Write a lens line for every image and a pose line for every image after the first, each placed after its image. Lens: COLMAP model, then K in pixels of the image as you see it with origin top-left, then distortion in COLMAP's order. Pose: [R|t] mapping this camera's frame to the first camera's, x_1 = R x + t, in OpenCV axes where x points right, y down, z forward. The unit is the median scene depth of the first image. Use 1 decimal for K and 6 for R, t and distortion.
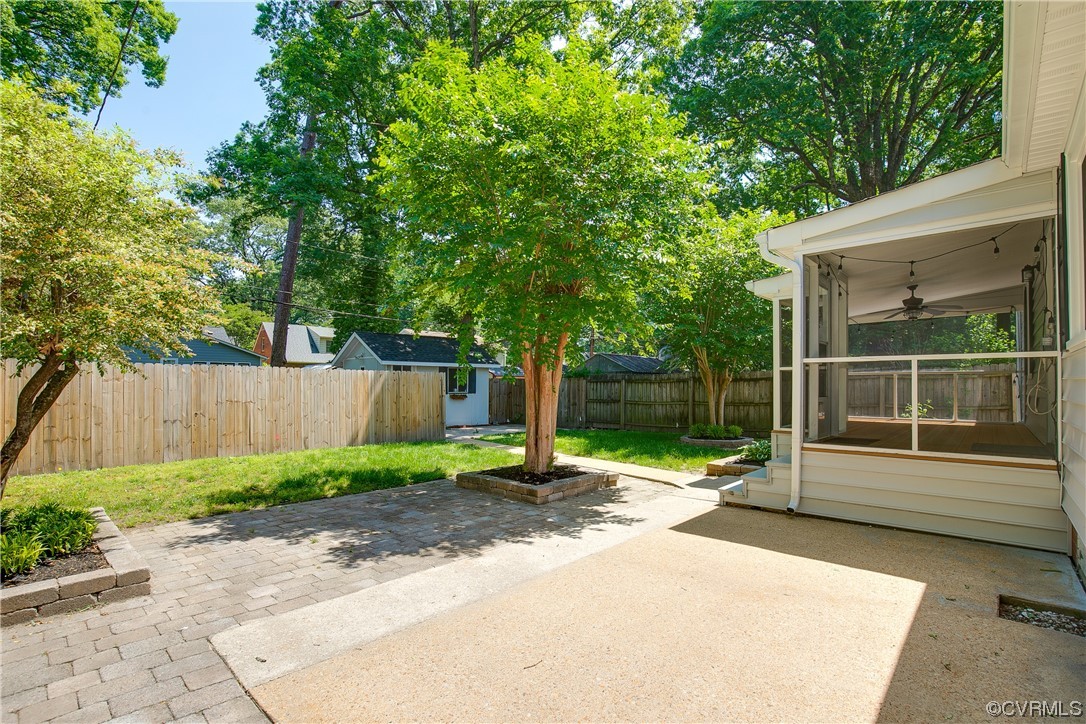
lens RADIAL K [[498.7, 0, 546.3], [0, 498.7, 383.2], [0, 0, 1]] dist [-0.032825, 0.003115]
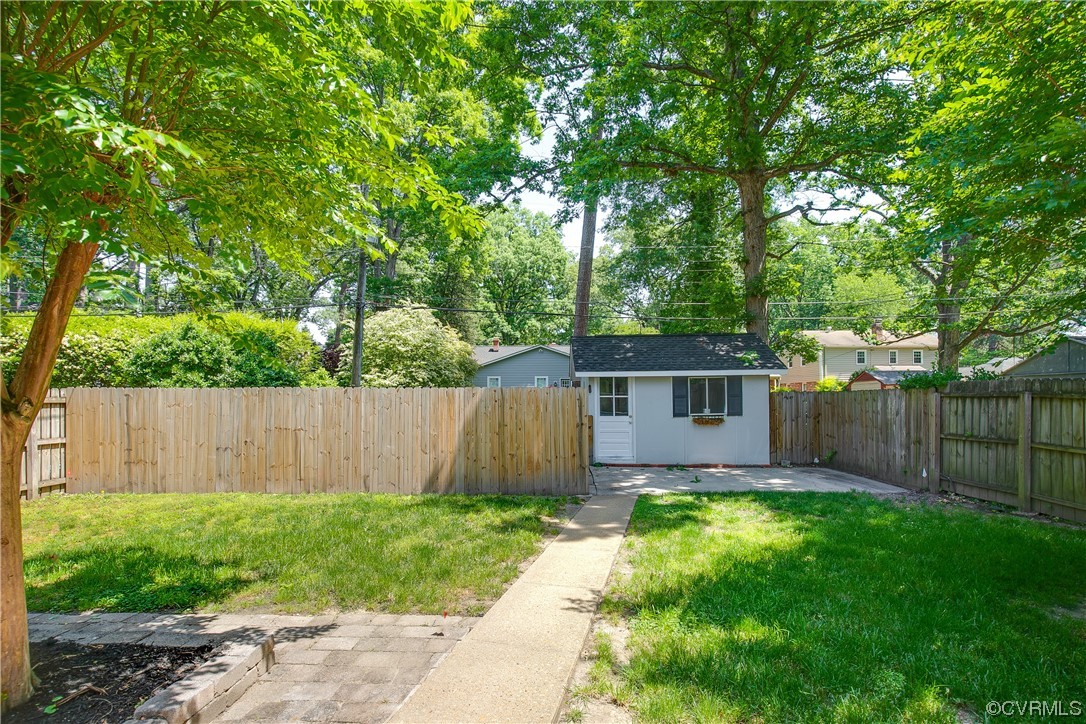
lens RADIAL K [[498.7, 0, 552.4], [0, 498.7, 396.9], [0, 0, 1]] dist [-0.032825, 0.003115]
pose [[0.678009, -0.007445, -0.735016, 0.202658], [0.011134, 0.999938, 0.000142, -0.008456], [0.734970, -0.008280, 0.678049, 0.474824]]
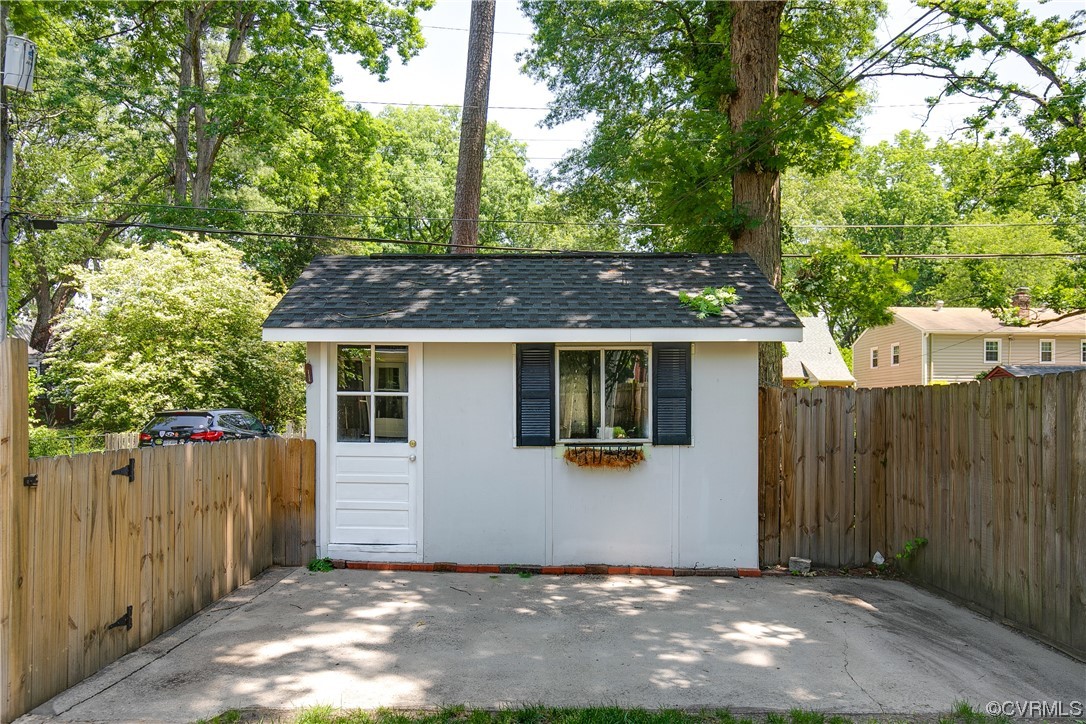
lens RADIAL K [[761.8, 0, 532.7], [0, 761.8, 417.8], [0, 0, 1]] dist [0.002262, 0.004888]
pose [[0.691967, 0.005242, -0.721910, 0.105156], [-0.002028, 0.999984, 0.005318, 0.005397], [0.721926, -0.002216, 0.691967, 0.828262]]
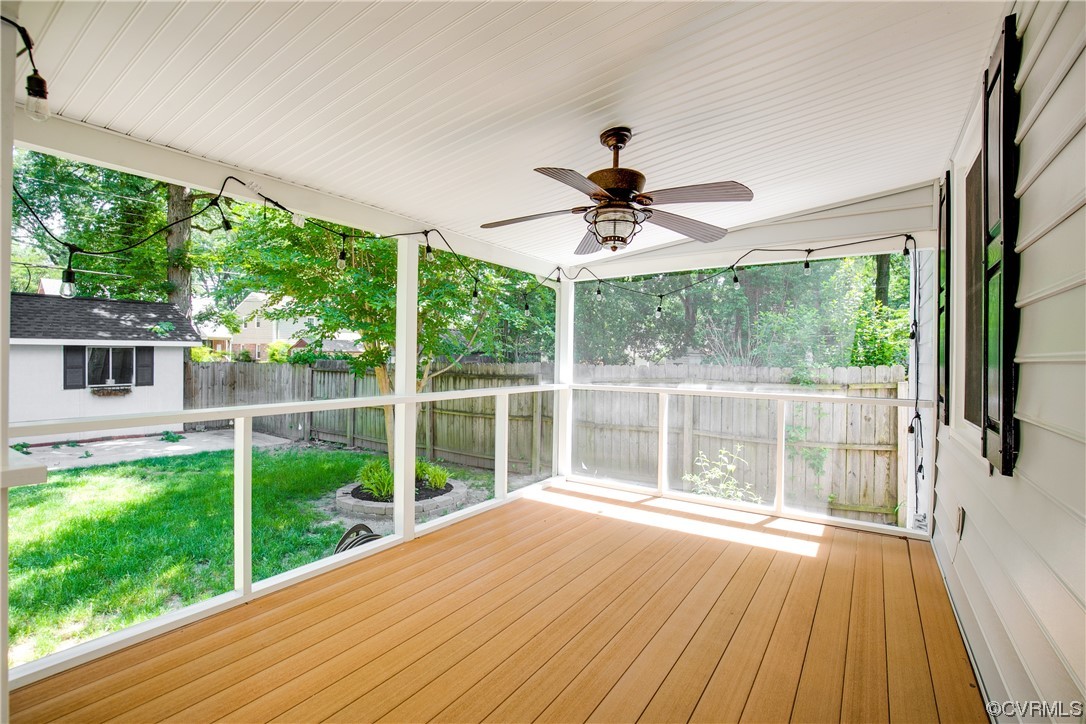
lens RADIAL K [[498.7, 0, 541.4], [0, 498.7, 360.3], [0, 0, 1]] dist [-0.032825, 0.003115]
pose [[0.989885, 0.009953, 0.141525, 0.338901], [-0.012006, 0.999835, 0.013663, -0.034488], [-0.141366, -0.015224, 0.989840, 0.356976]]
